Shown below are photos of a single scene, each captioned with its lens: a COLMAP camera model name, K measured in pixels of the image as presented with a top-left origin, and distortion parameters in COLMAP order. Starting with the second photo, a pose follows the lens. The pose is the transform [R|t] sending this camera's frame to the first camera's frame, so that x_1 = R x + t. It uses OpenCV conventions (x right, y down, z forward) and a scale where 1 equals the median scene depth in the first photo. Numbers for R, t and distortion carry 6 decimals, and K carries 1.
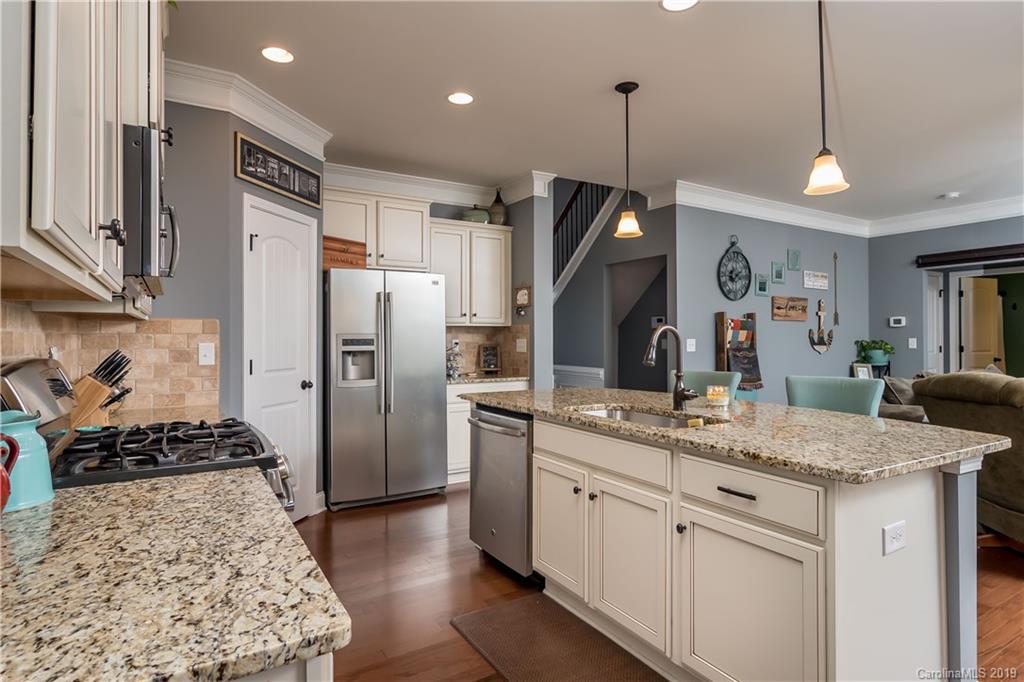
lens RADIAL K [[556.6, 0, 514.3], [0, 556.6, 334.8], [0, 0, 1]] dist [-0.004530, 0.002271]
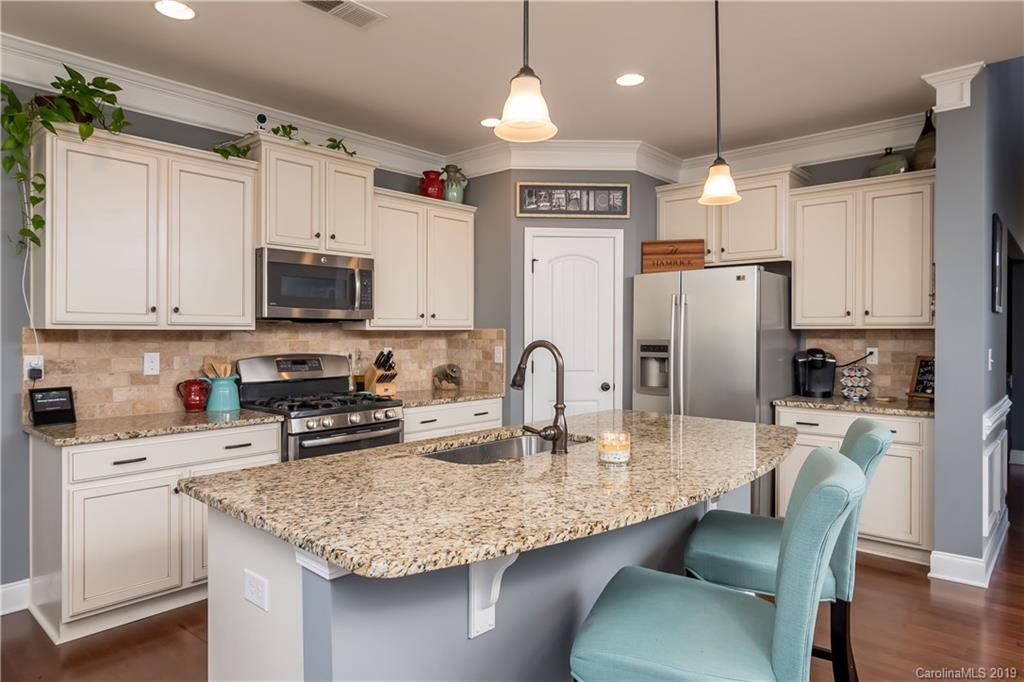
lens RADIAL K [[629.4, 0, 501.5], [0, 629.4, 336.5], [0, 0, 1]] dist [0.001317, -0.001111]
pose [[0.284799, 0.010952, -0.958525, 0.755031], [0.002533, 0.999923, 0.012178, -0.023239], [0.958584, -0.005896, 0.284749, 0.472737]]
